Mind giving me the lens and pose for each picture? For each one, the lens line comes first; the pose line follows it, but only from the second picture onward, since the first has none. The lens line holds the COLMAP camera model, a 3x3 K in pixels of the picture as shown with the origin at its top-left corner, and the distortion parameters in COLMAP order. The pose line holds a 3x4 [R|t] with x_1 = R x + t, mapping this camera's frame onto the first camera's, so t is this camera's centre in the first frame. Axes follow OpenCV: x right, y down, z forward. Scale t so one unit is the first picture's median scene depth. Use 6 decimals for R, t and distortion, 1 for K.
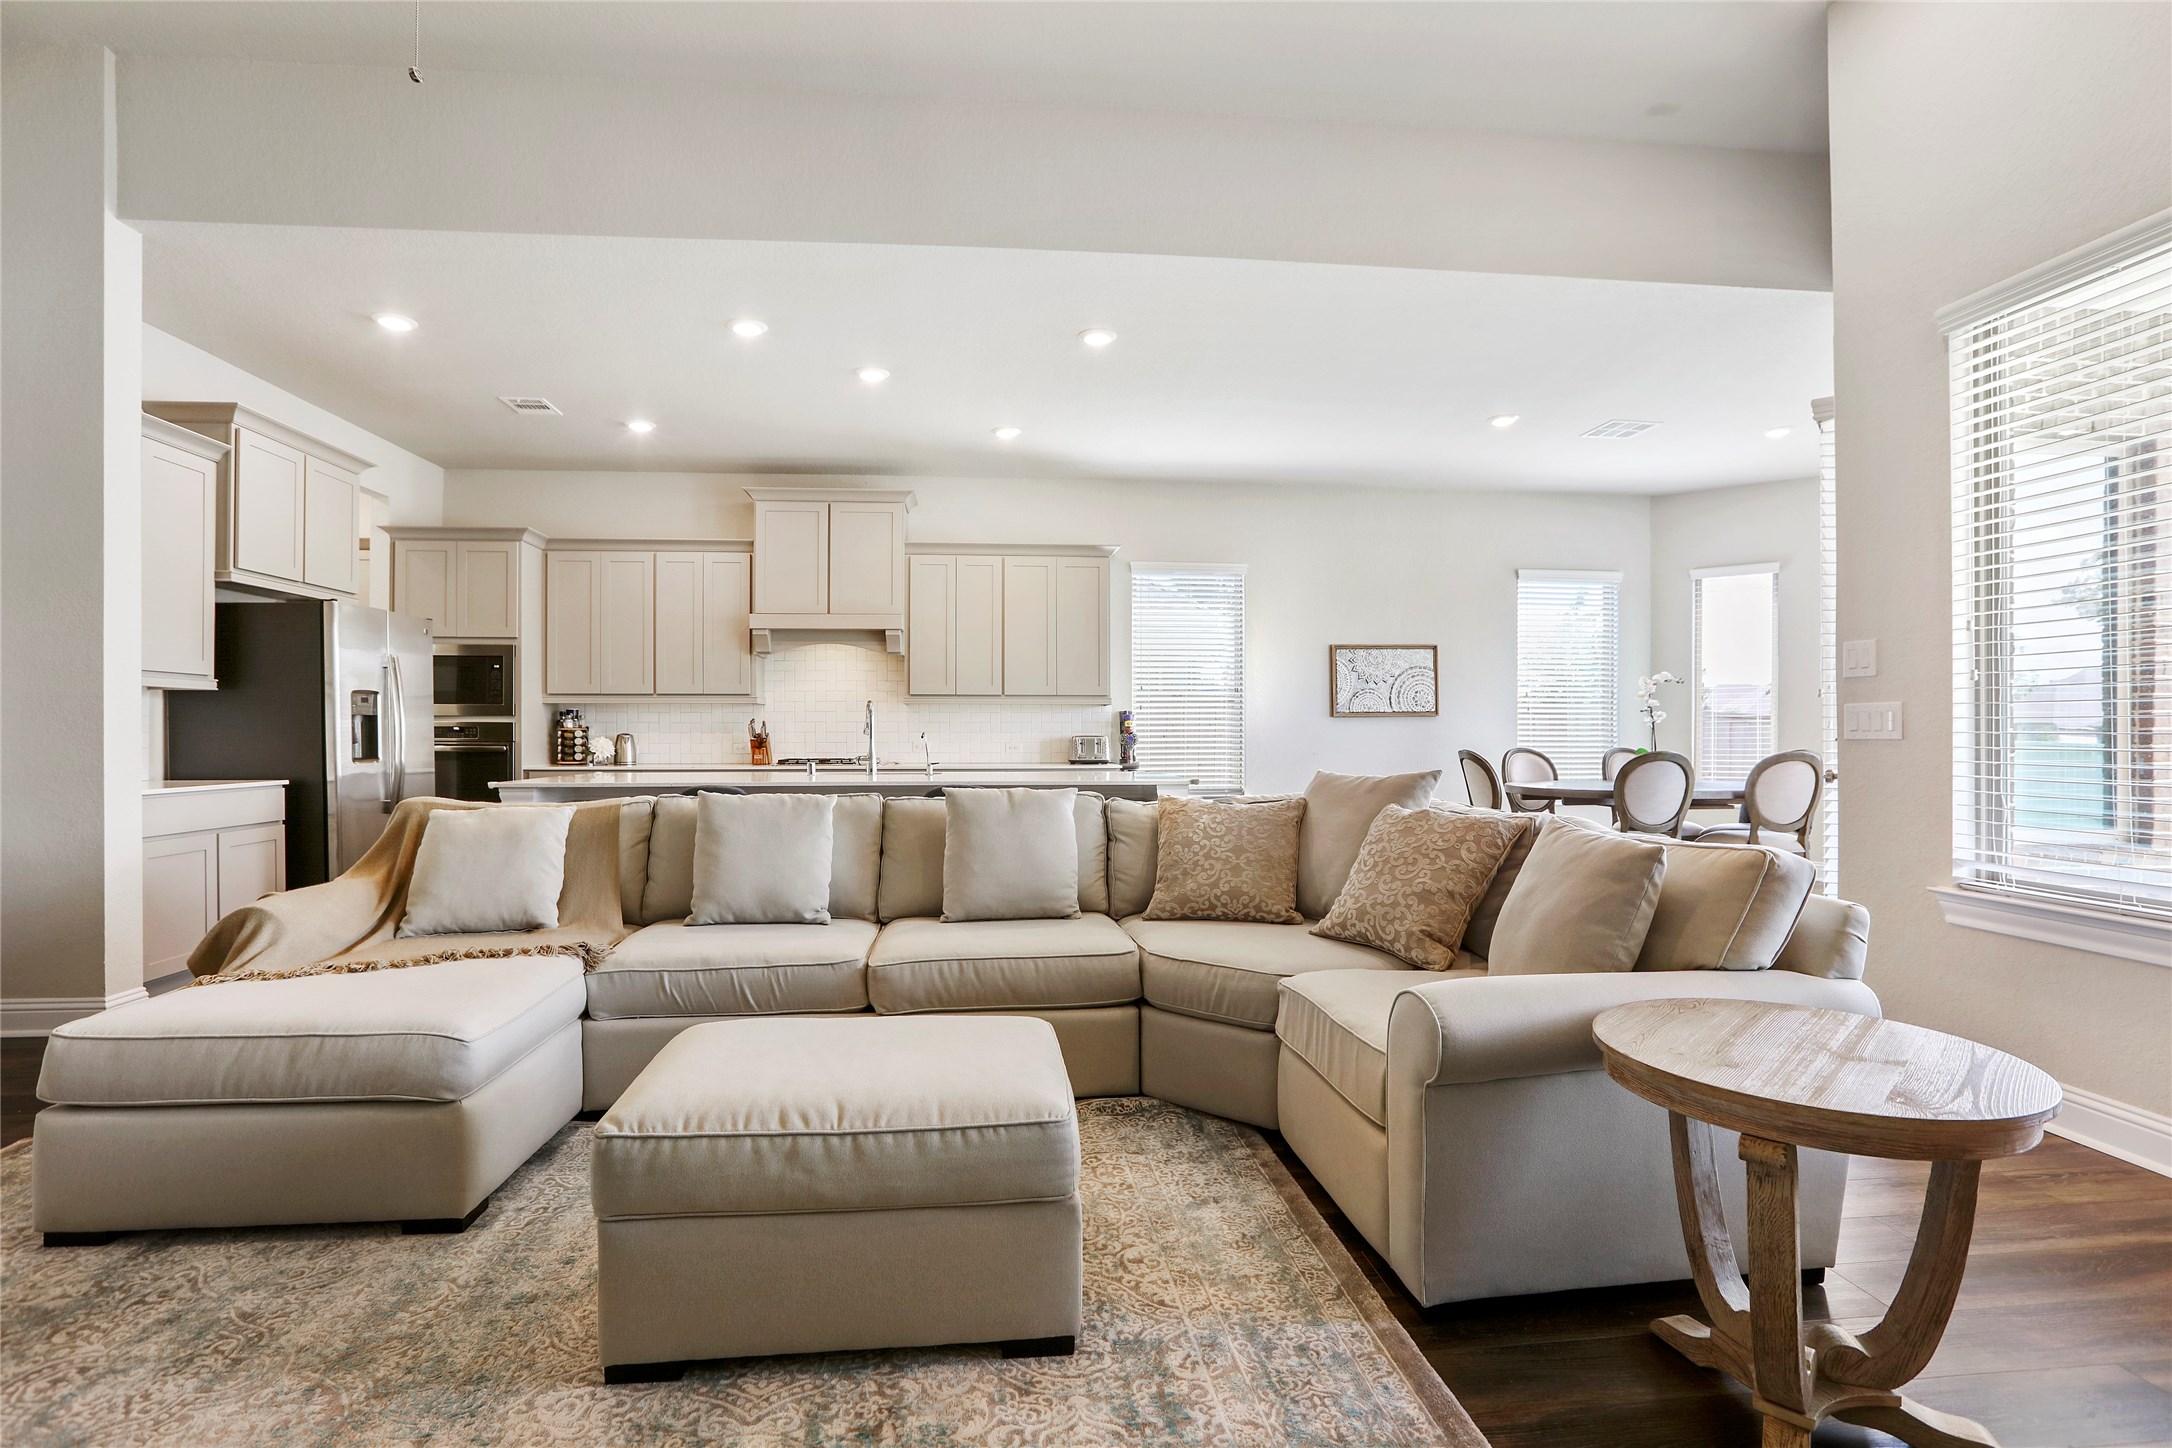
lens RADIAL K [[1030.8, 0, 1083.2], [0, 1030.8, 723.3], [0, 0, 1]] dist [-0.070764, 0.037369]
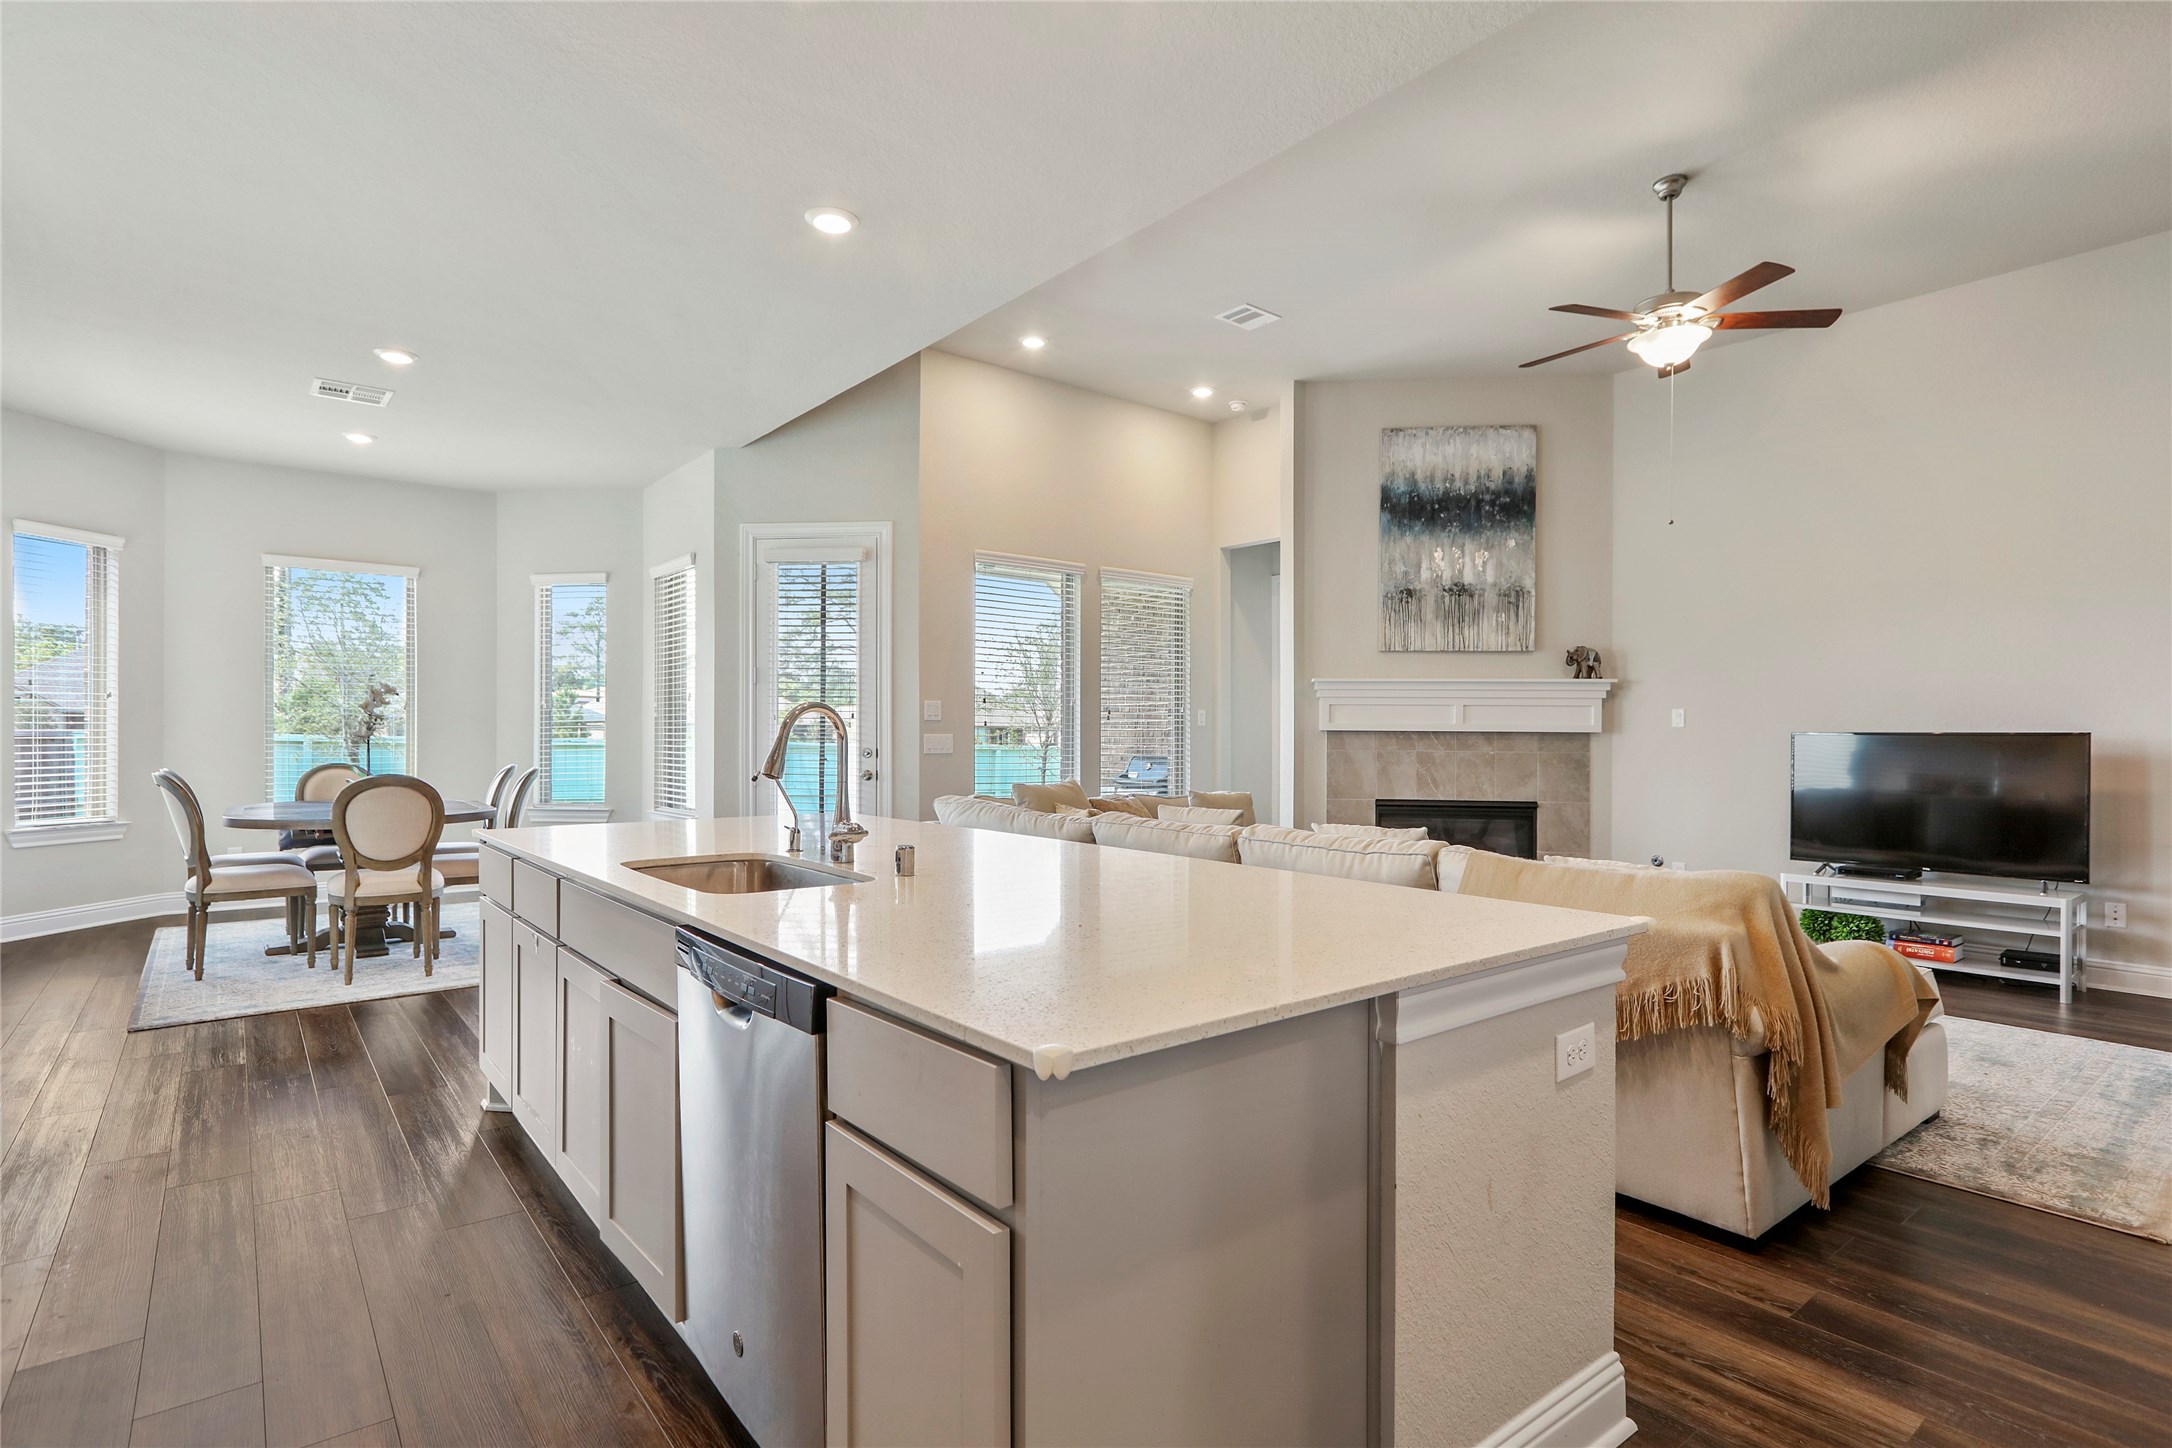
lens RADIAL K [[1070.5, 0, 1085.3], [0, 1070.5, 735.0], [0, 0, 1]] dist [0.003403, -0.000710]
pose [[-0.534508, -0.004325, 0.845152, -0.501567], [-0.012987, 0.999911, -0.003096, -0.007074], [-0.845064, -0.012631, -0.534516, 0.856930]]
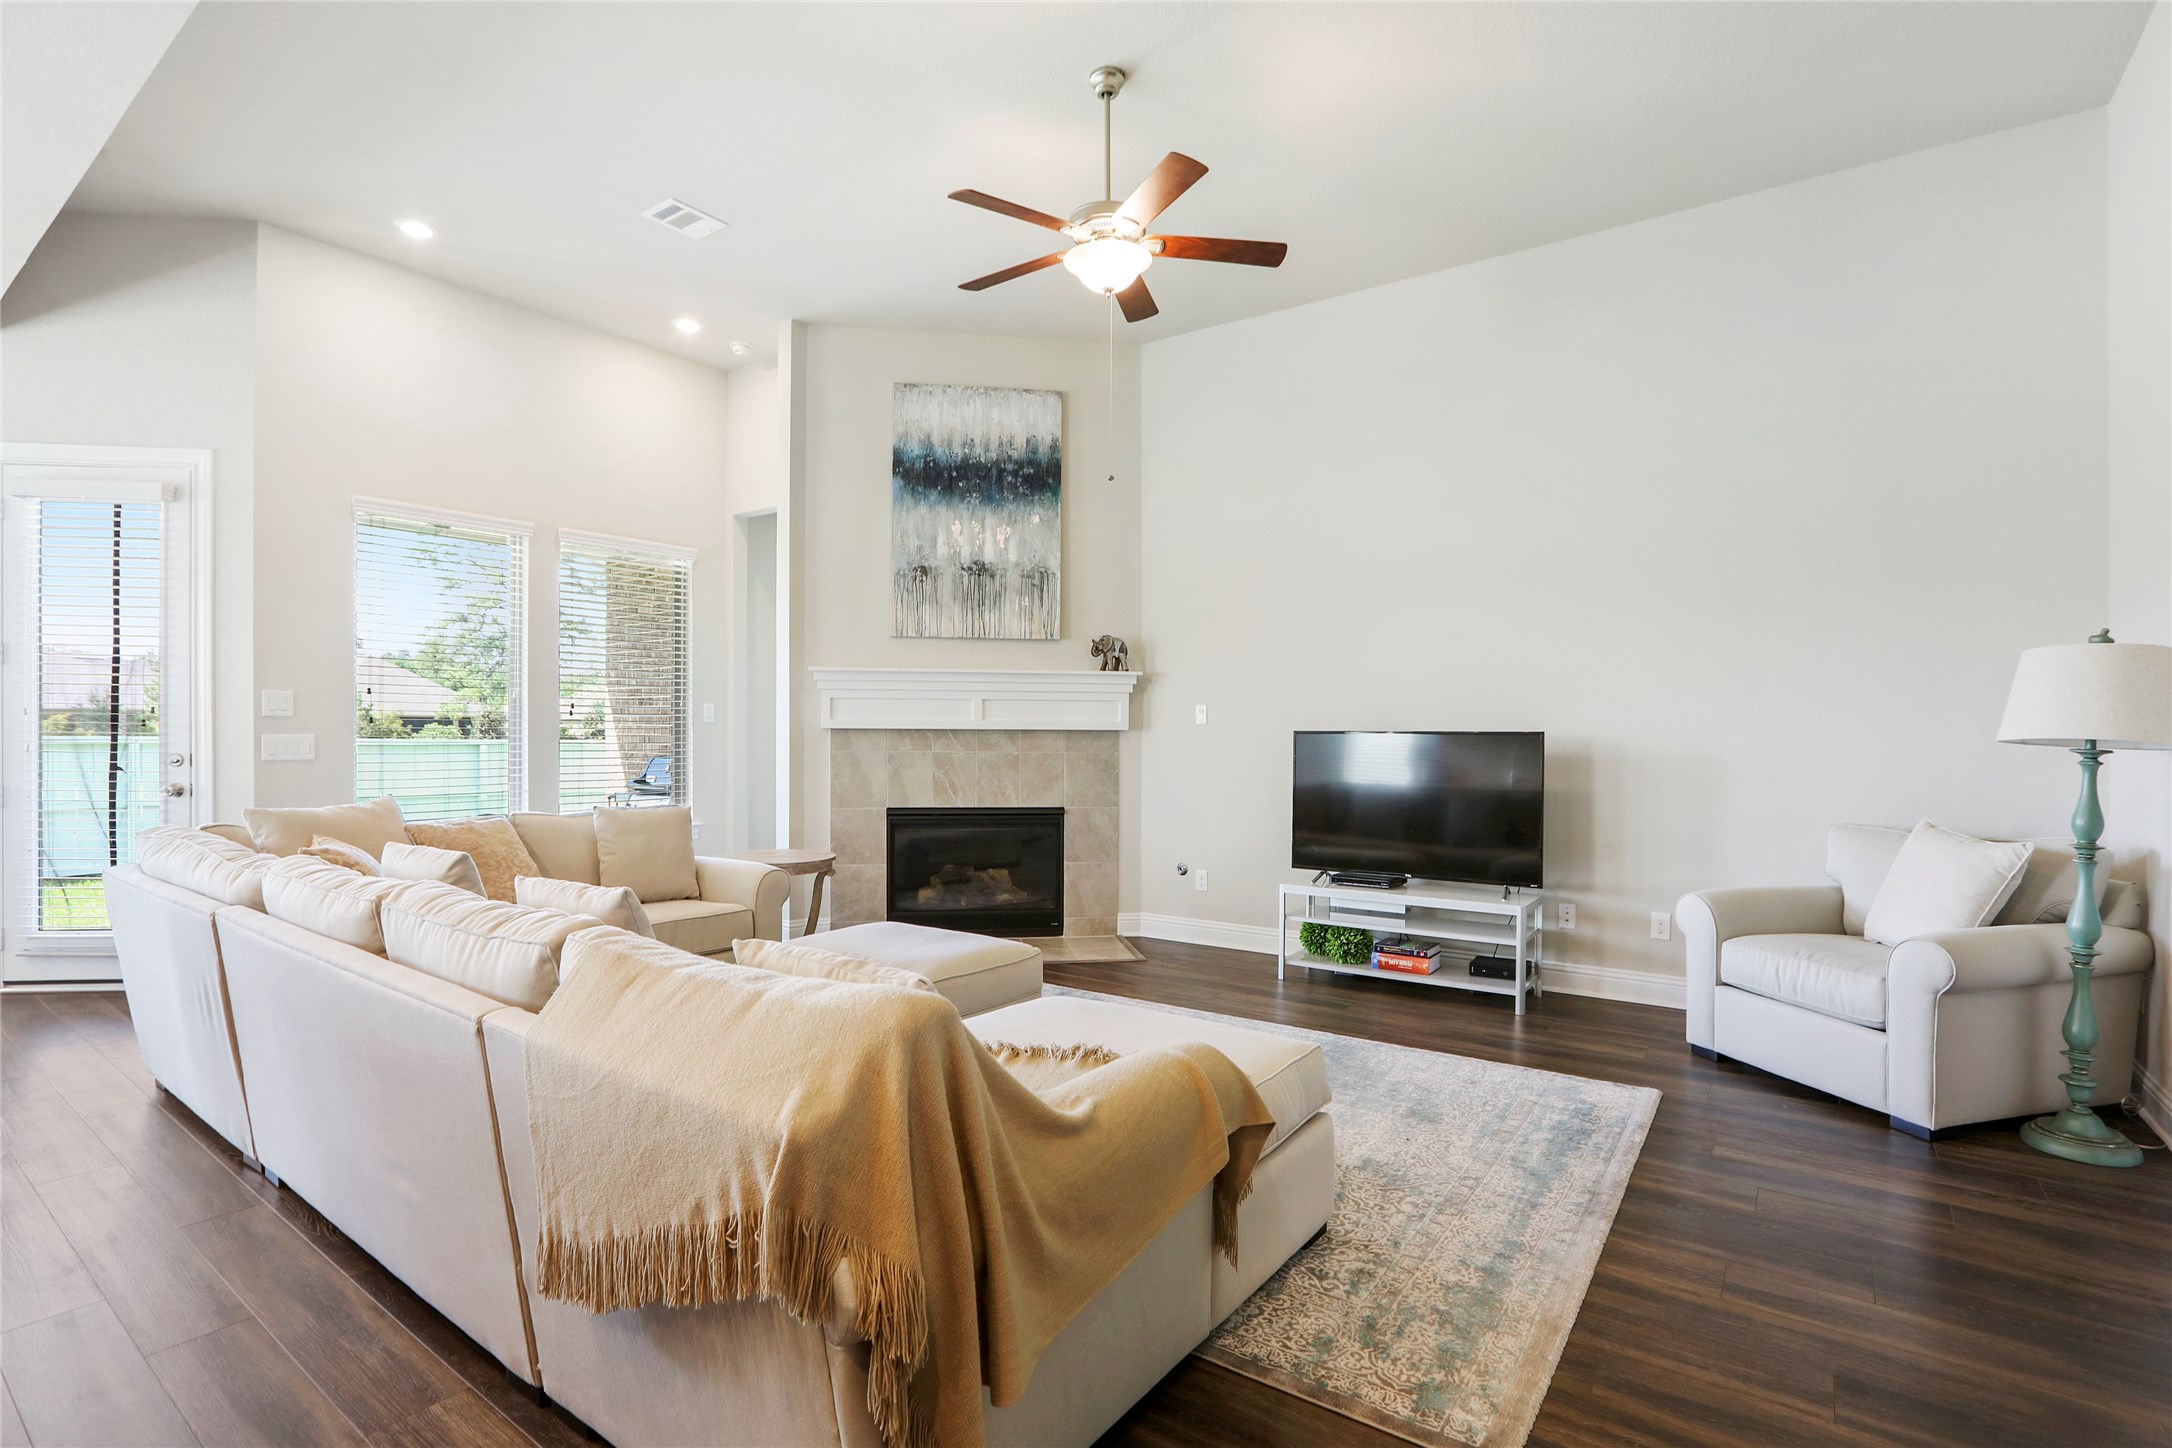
lens RADIAL K [[1030.8, 0, 1083.2], [0, 1030.8, 723.3], [0, 0, 1]] dist [-0.070764, 0.037369]
pose [[-0.743622, 0.000107, 0.668601, -0.473871], [-0.009622, 0.999895, -0.010862, -0.014481], [-0.668532, -0.014510, -0.743542, 0.602719]]
